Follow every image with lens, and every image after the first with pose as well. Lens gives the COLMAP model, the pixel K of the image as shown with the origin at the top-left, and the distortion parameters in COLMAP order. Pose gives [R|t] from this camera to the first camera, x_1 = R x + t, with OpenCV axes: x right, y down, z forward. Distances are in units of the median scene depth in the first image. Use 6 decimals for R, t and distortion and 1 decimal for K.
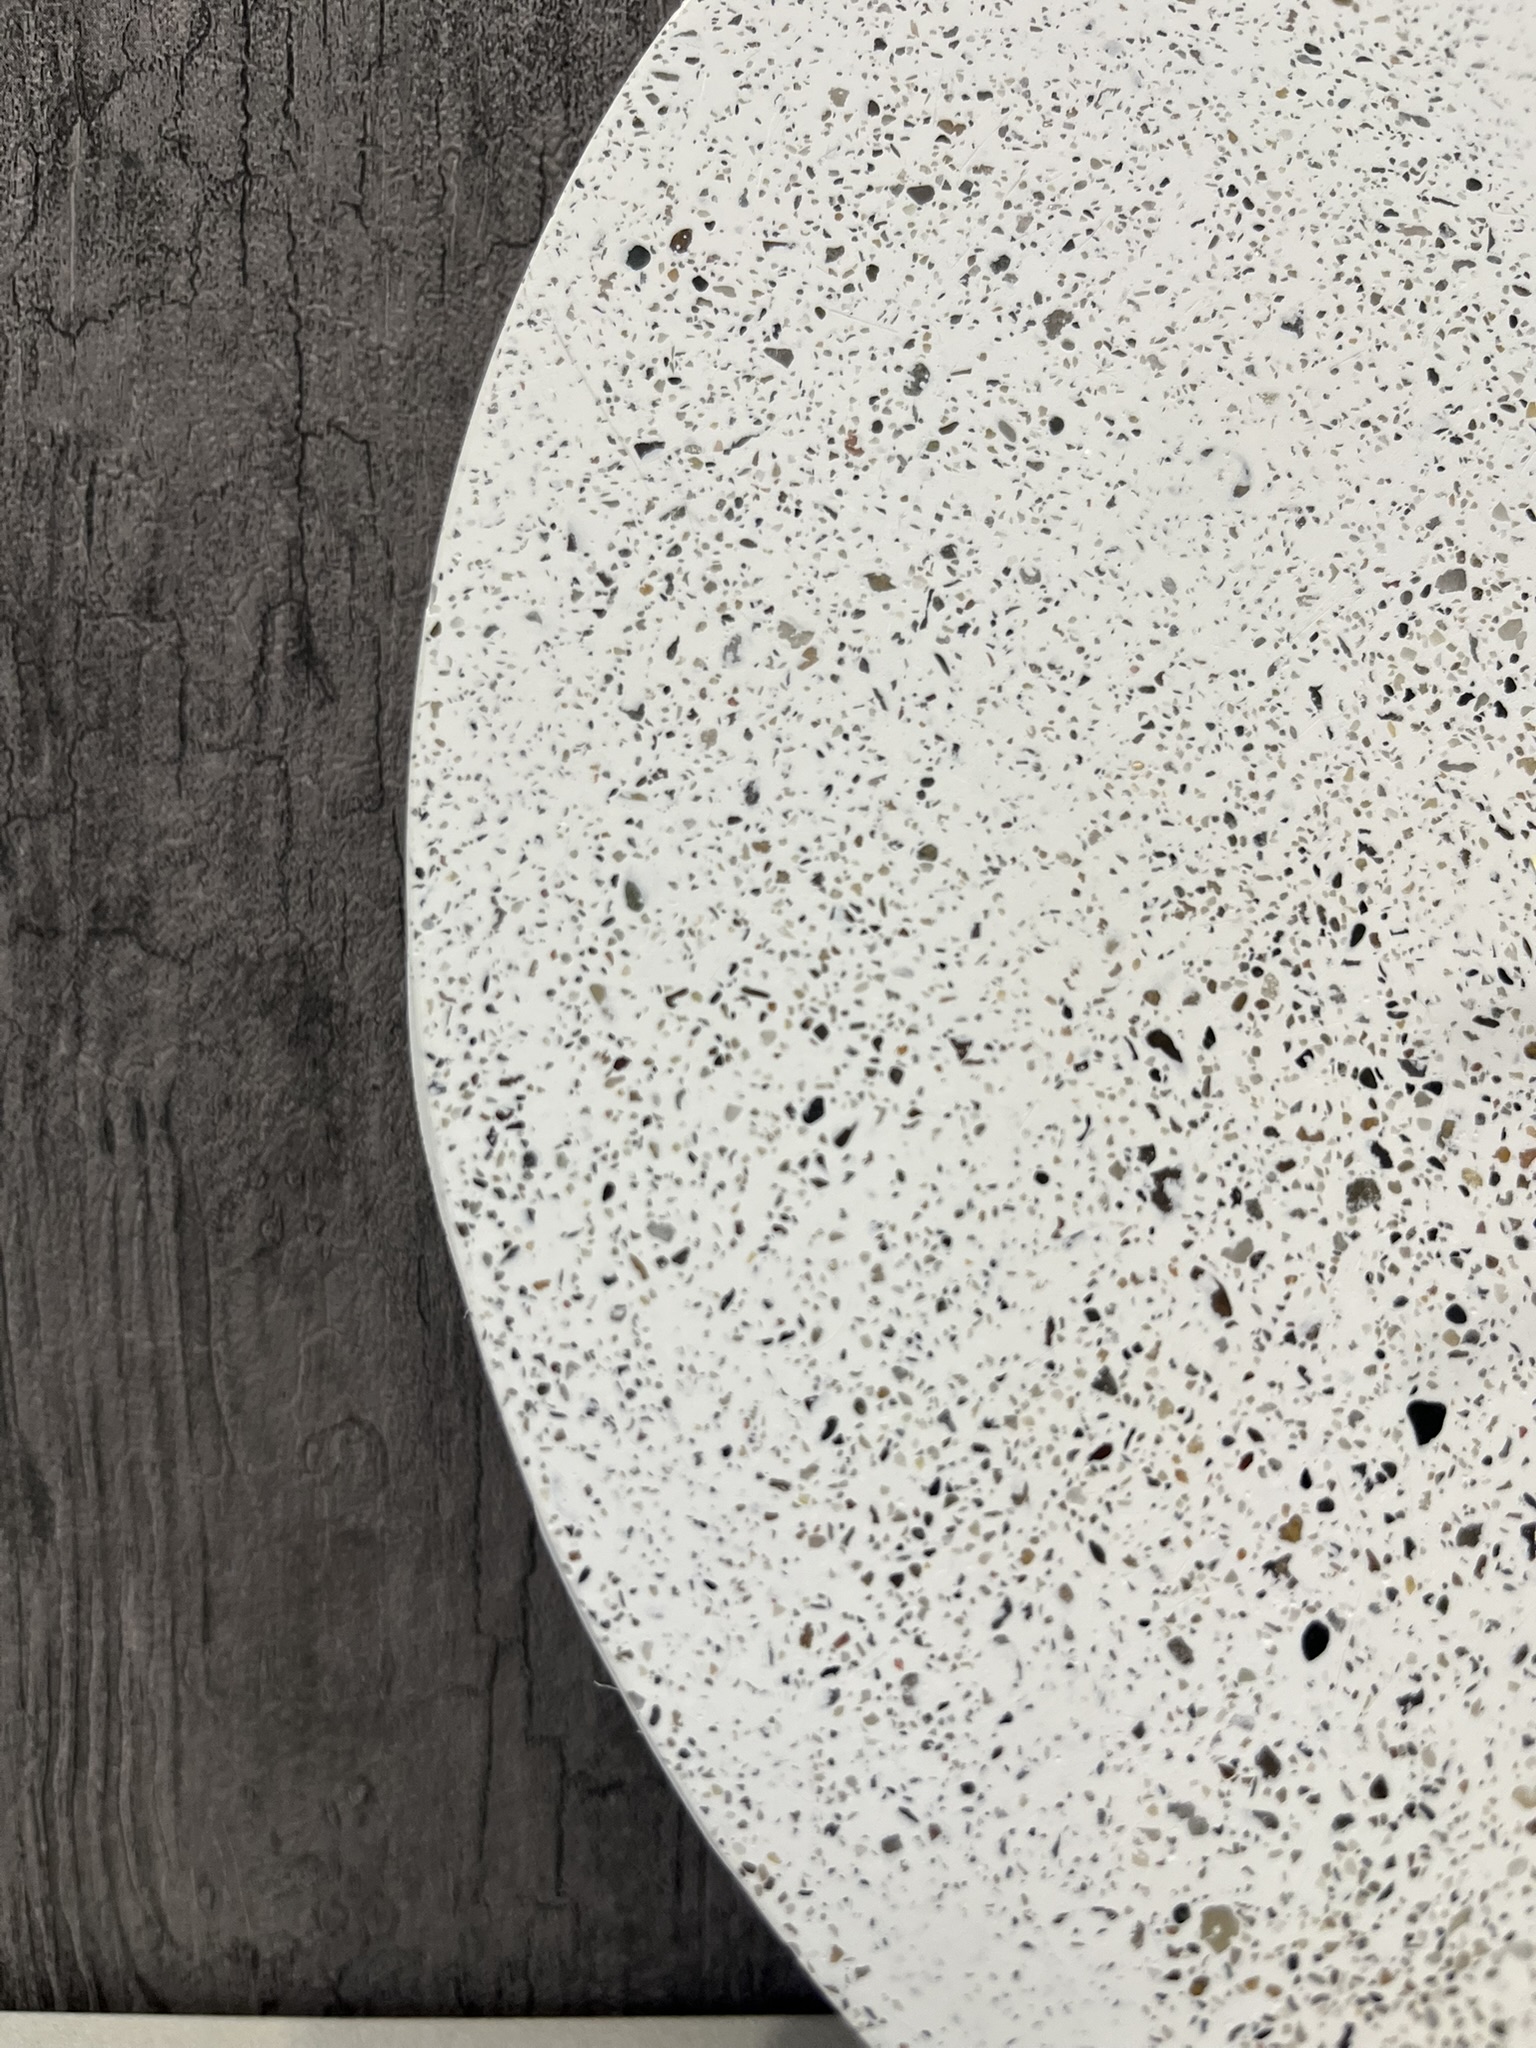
lens RADIAL K [[1639.5, 0, 762.0], [0, 1639.5, 1019.6], [0, 0, 1]] dist [0.015550, -0.091564]
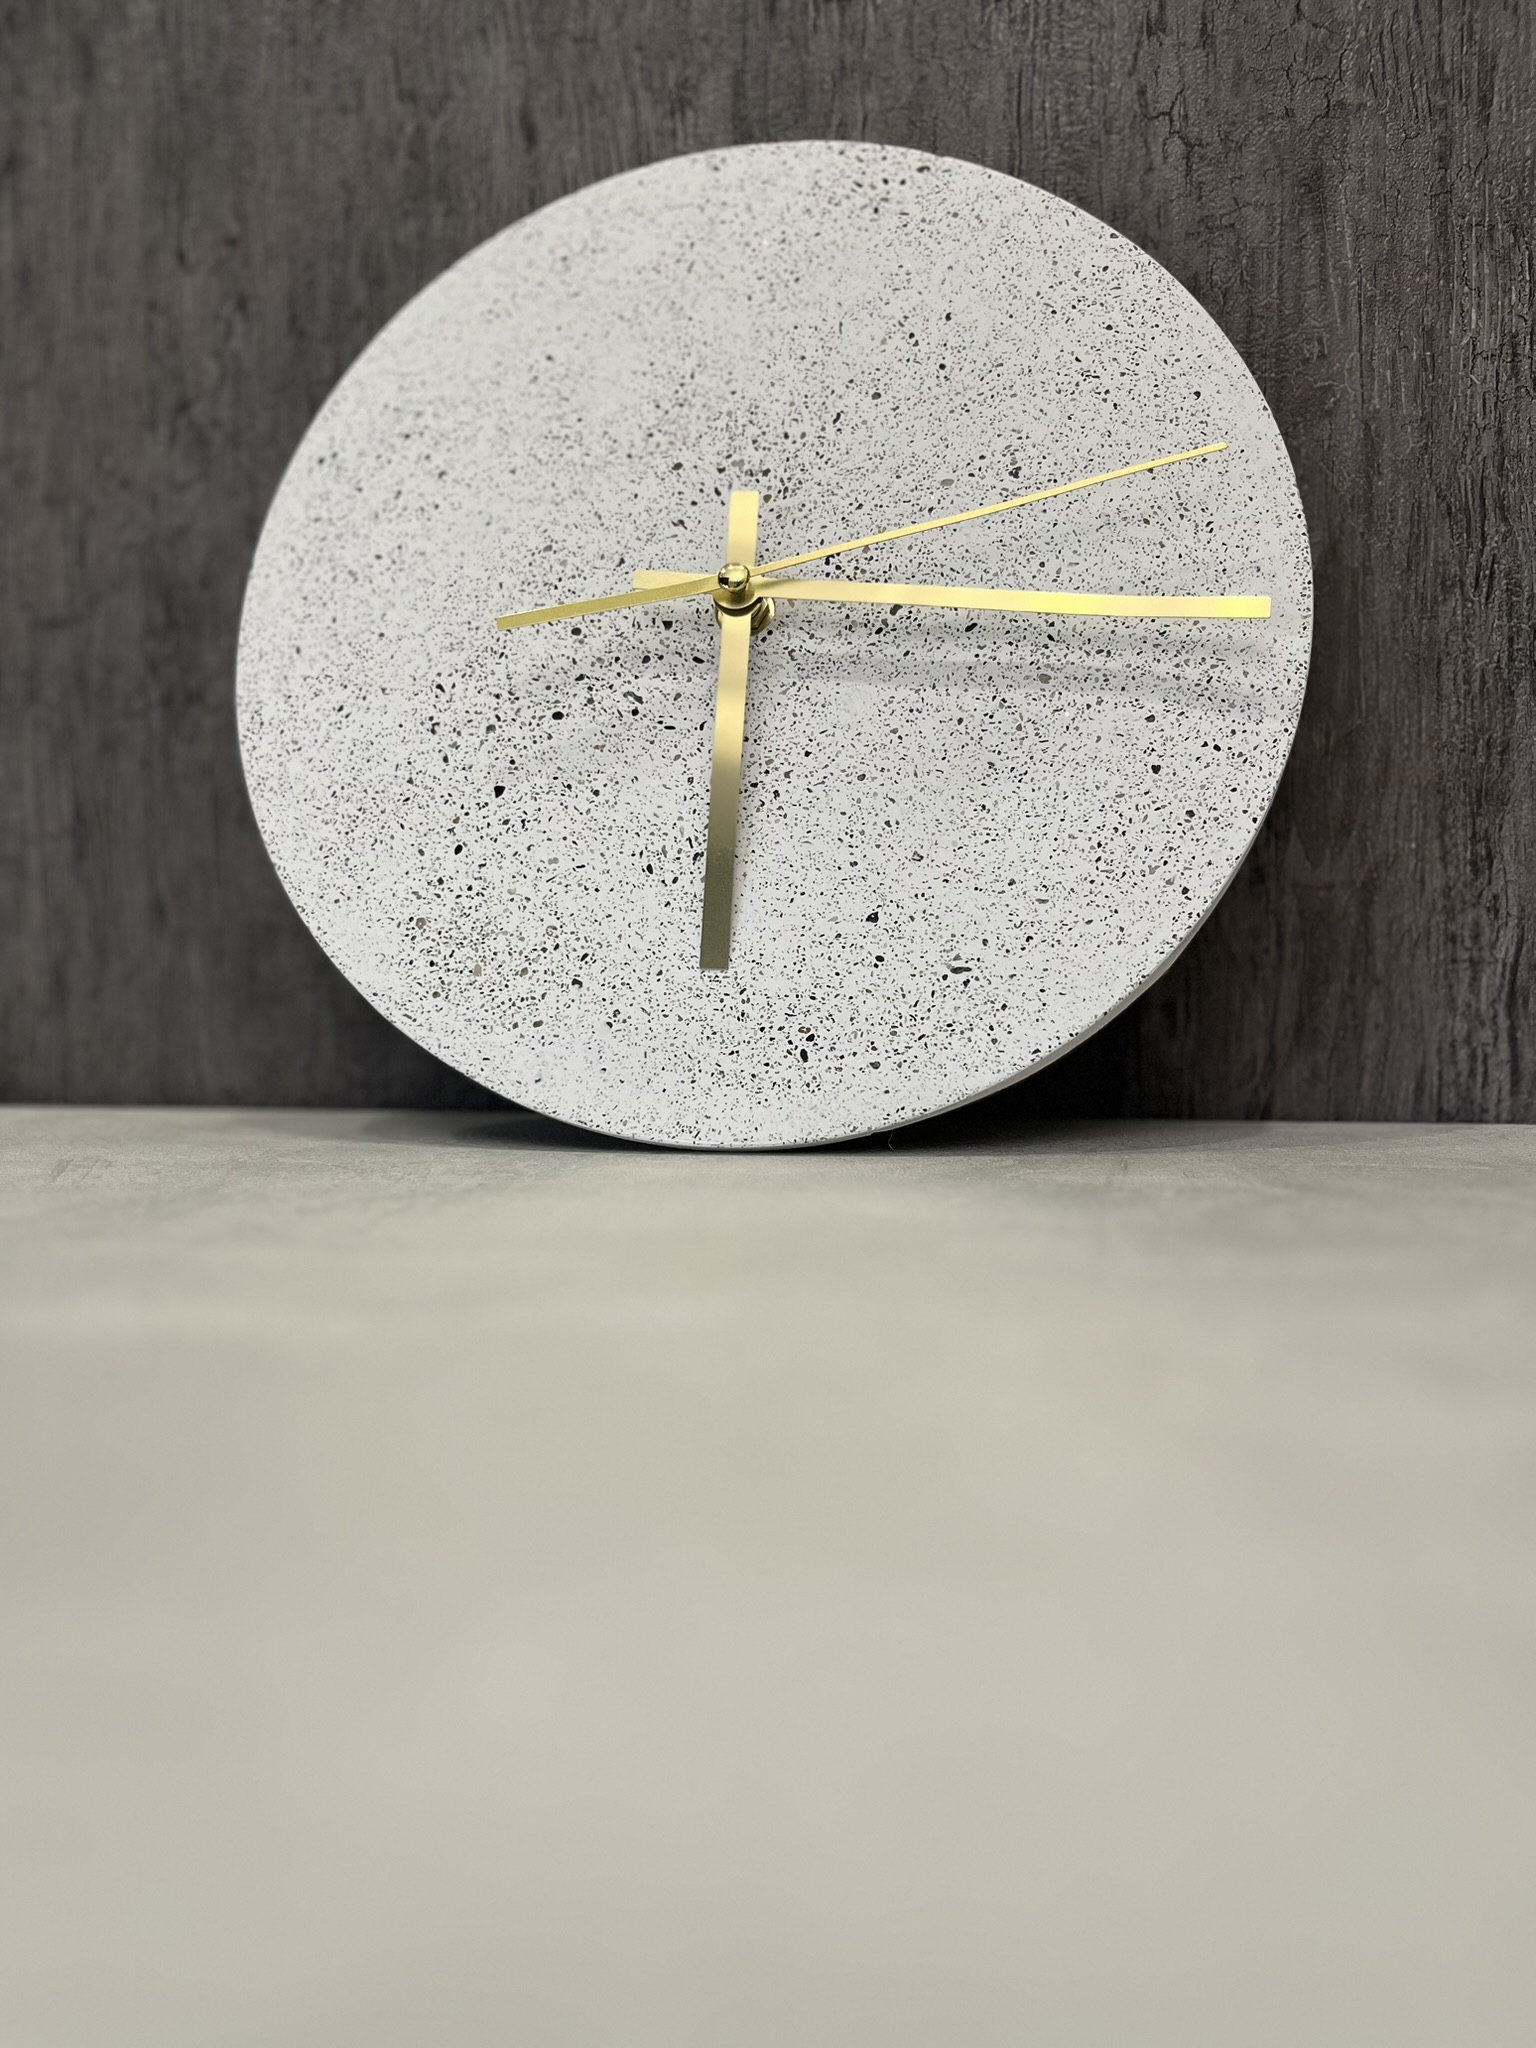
lens RADIAL K [[1639.5, 0, 758.8], [0, 1639.5, 1041.8], [0, 0, 1]] dist [0.015550, -0.091564]
pose [[0.980853, 0.016117, -0.194080, 1.547926], [-0.022726, 0.999233, -0.031874, 0.831318], [0.193418, 0.035674, 0.980468, -2.141014]]
